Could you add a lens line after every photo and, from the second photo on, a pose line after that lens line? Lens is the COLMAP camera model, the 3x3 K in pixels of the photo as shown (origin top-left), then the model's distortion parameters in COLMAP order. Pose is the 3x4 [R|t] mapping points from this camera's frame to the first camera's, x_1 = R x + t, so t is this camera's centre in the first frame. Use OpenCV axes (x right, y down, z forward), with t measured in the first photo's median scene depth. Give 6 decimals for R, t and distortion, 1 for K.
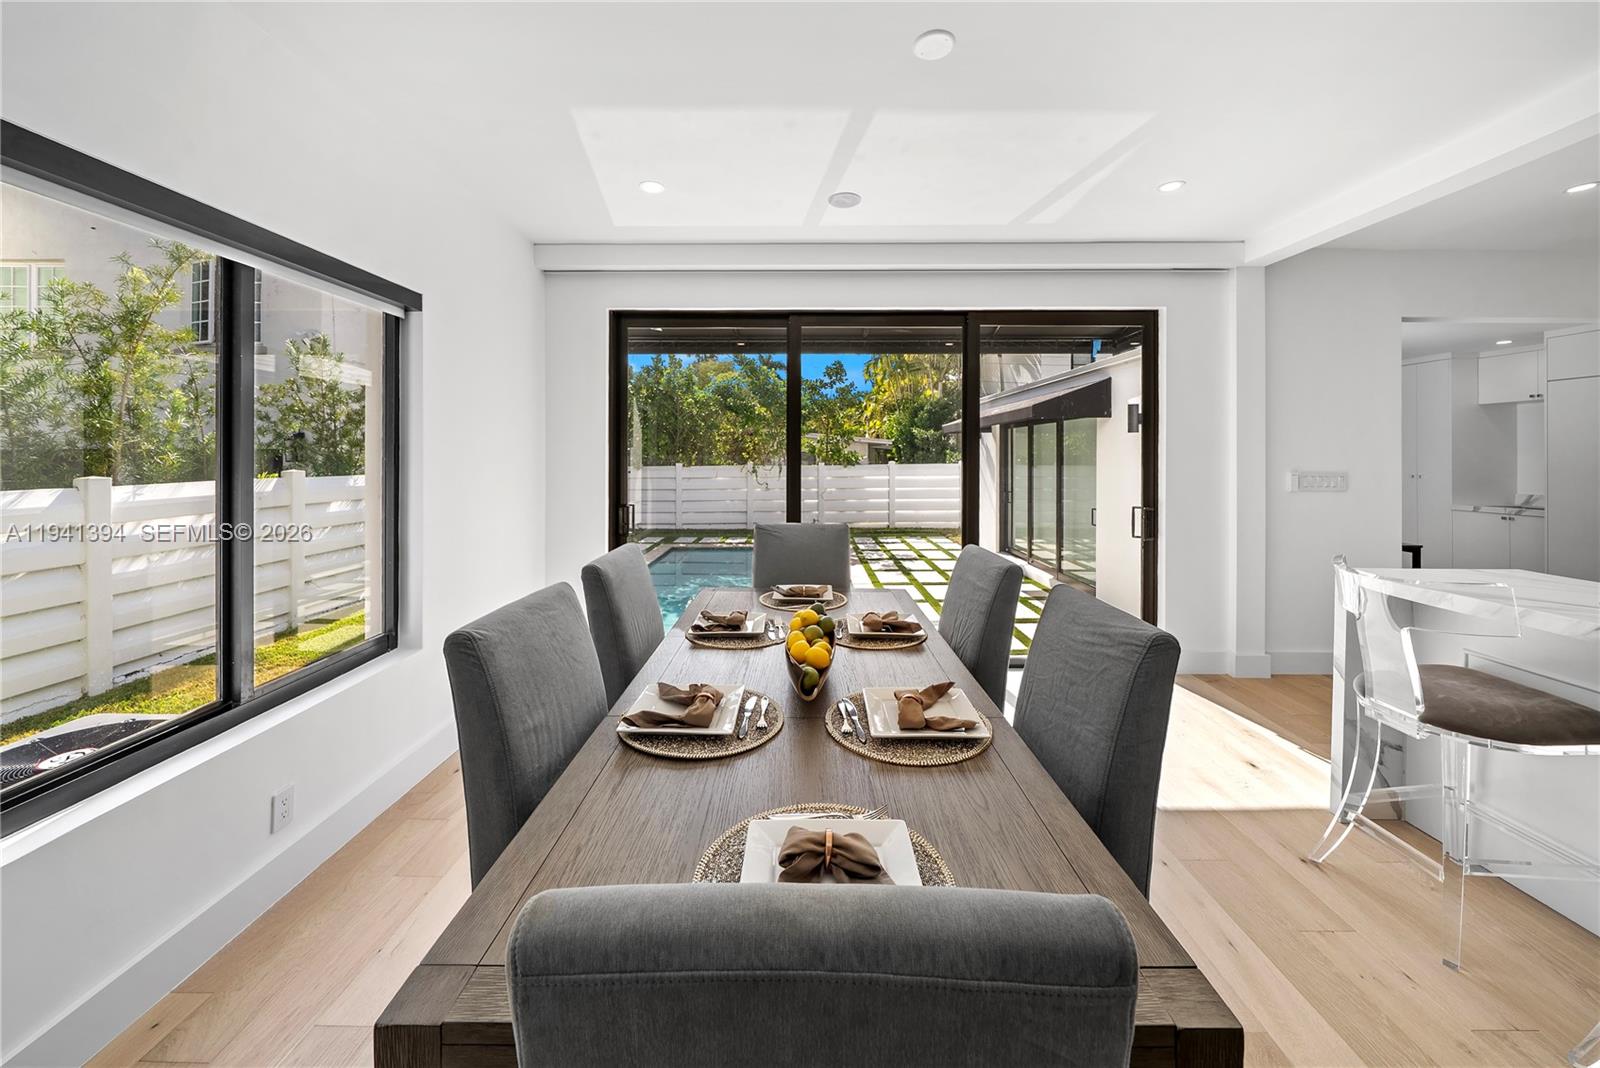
lens RADIAL K [[583.2, 0, 797.3], [0, 583.2, 451.2], [0, 0, 1]] dist [-0.006368, 0.000085]
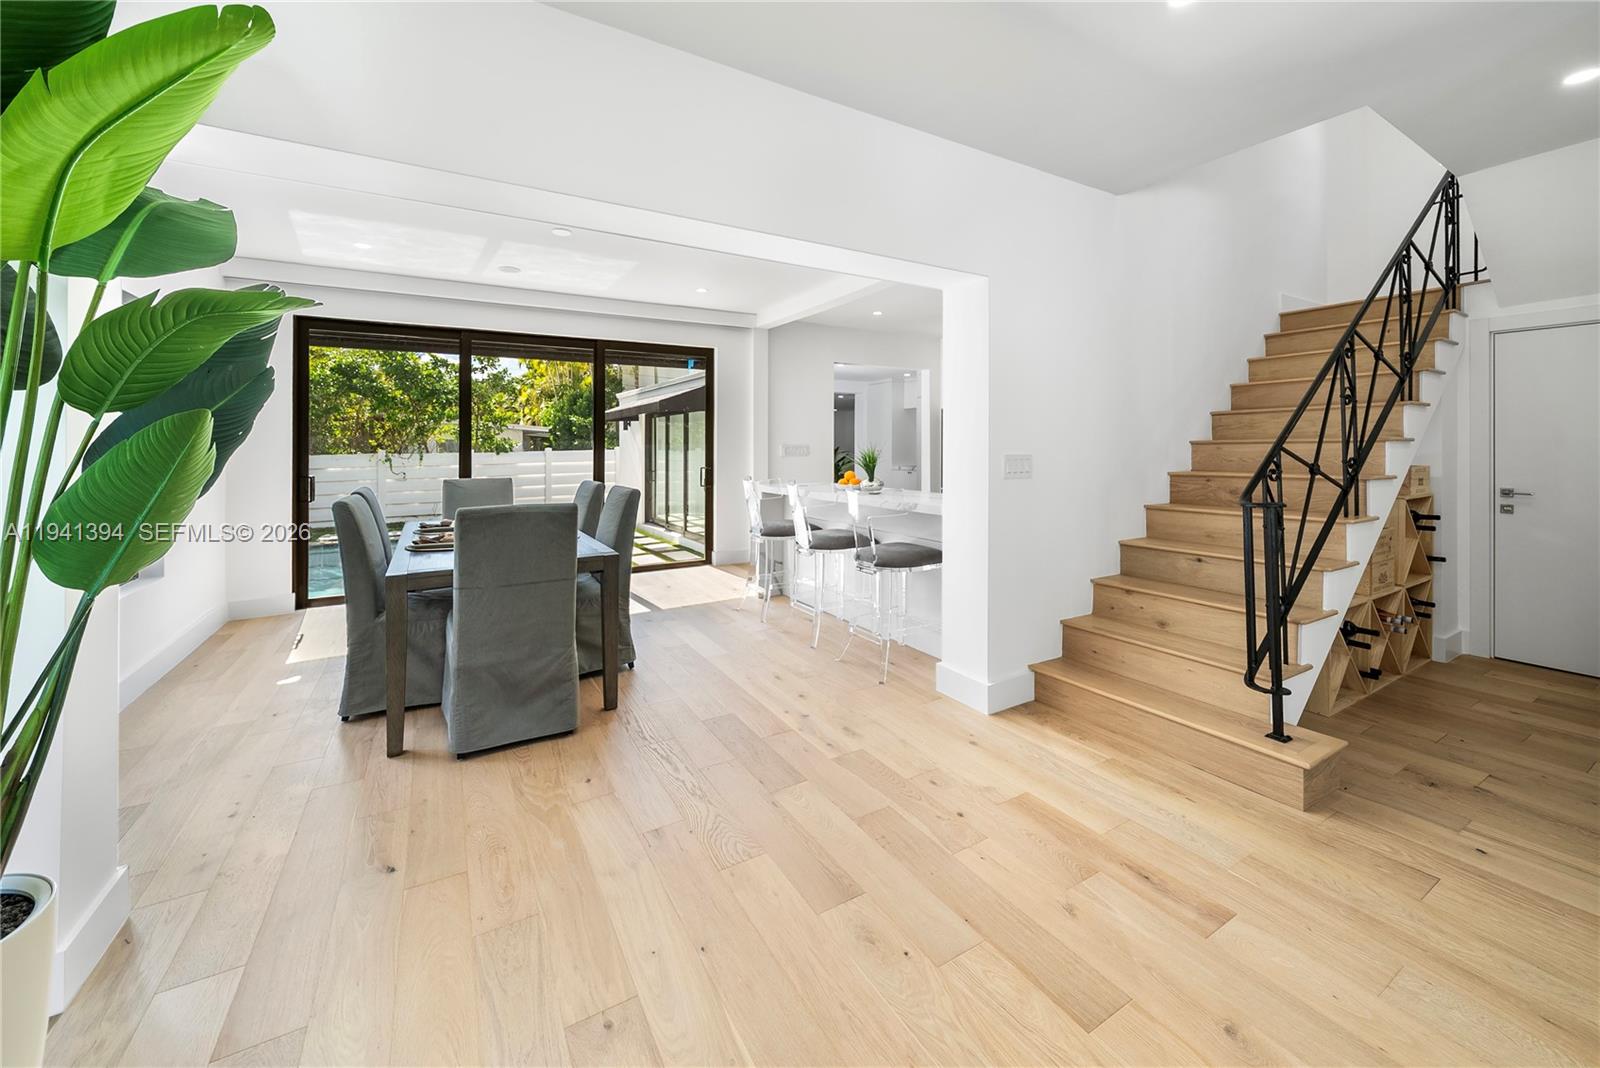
lens RADIAL K [[594.6, 0, 794.0], [0, 594.6, 436.8], [0, 0, 1]] dist [0.000316, -0.000011]
pose [[0.853044, 0.000587, 0.521838, -0.072499], [0.002279, 0.999986, -0.004850, 0.019109], [-0.521834, 0.005327, 0.853031, -0.573502]]
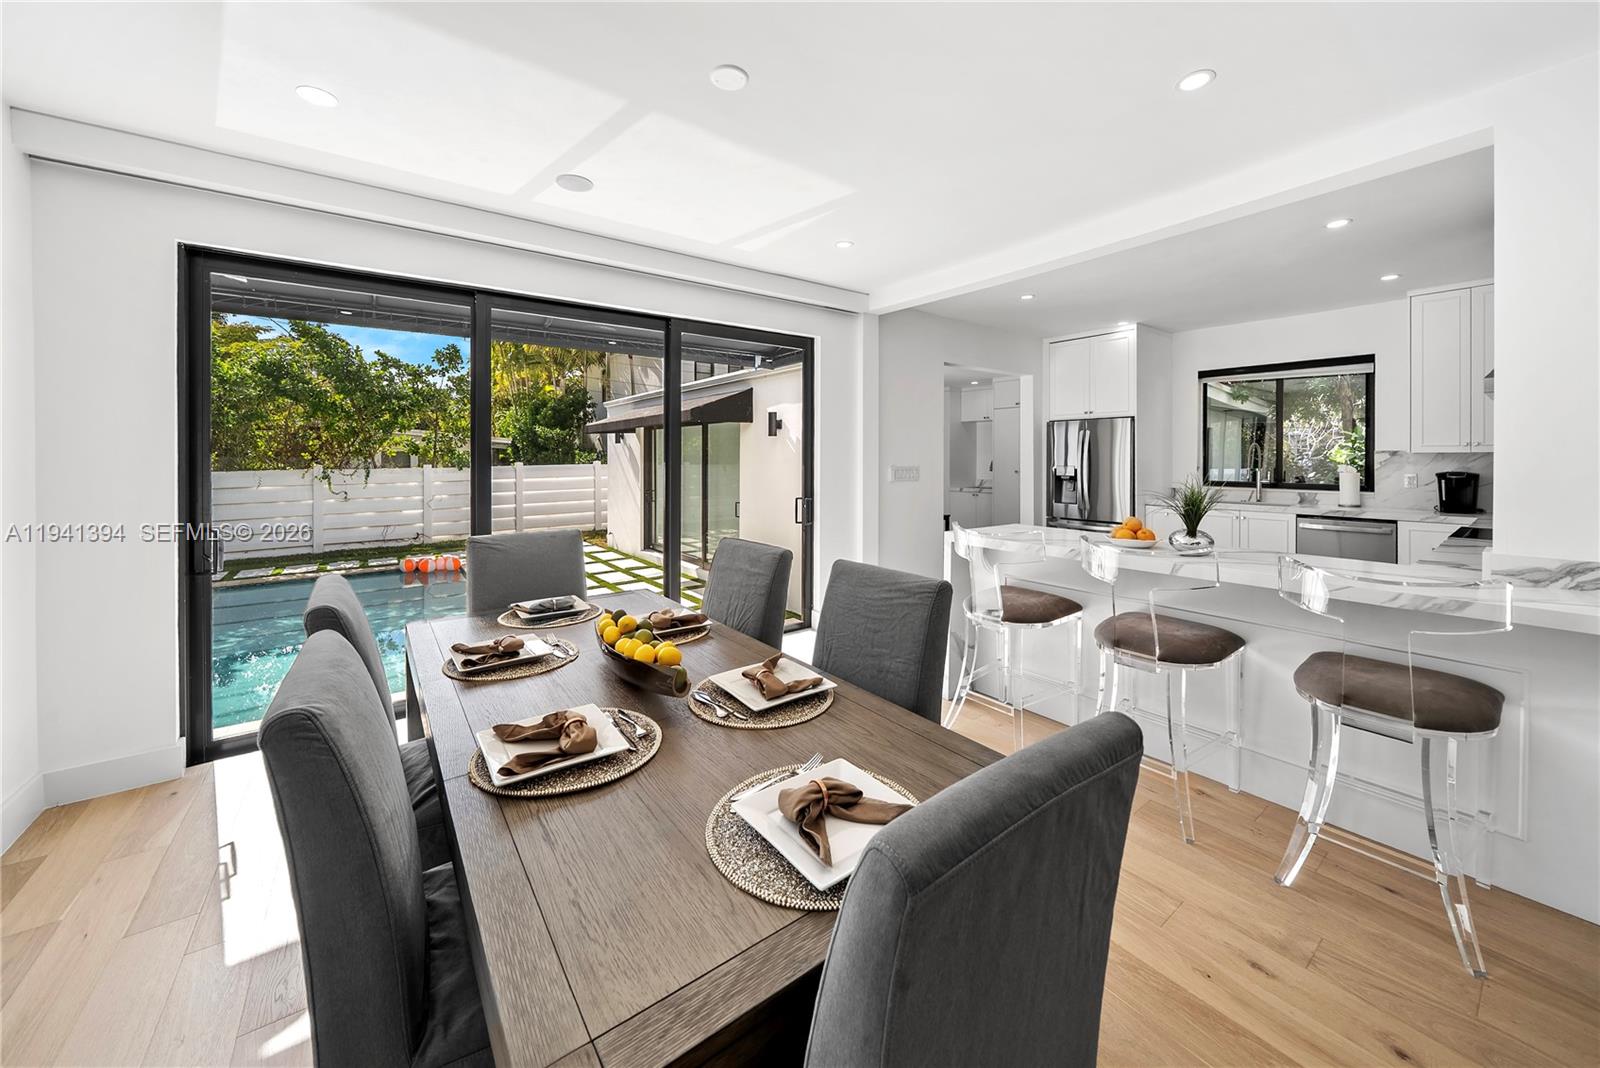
lens RADIAL K [[583.2, 0, 811.2], [0, 583.2, 456.8], [0, 0, 1]] dist [-0.006368, 0.000085]
pose [[0.793492, -0.003391, 0.608572, -0.138588], [-0.002275, 0.999961, 0.008538, -0.000731], [-0.608577, -0.008160, 0.793453, 0.018838]]
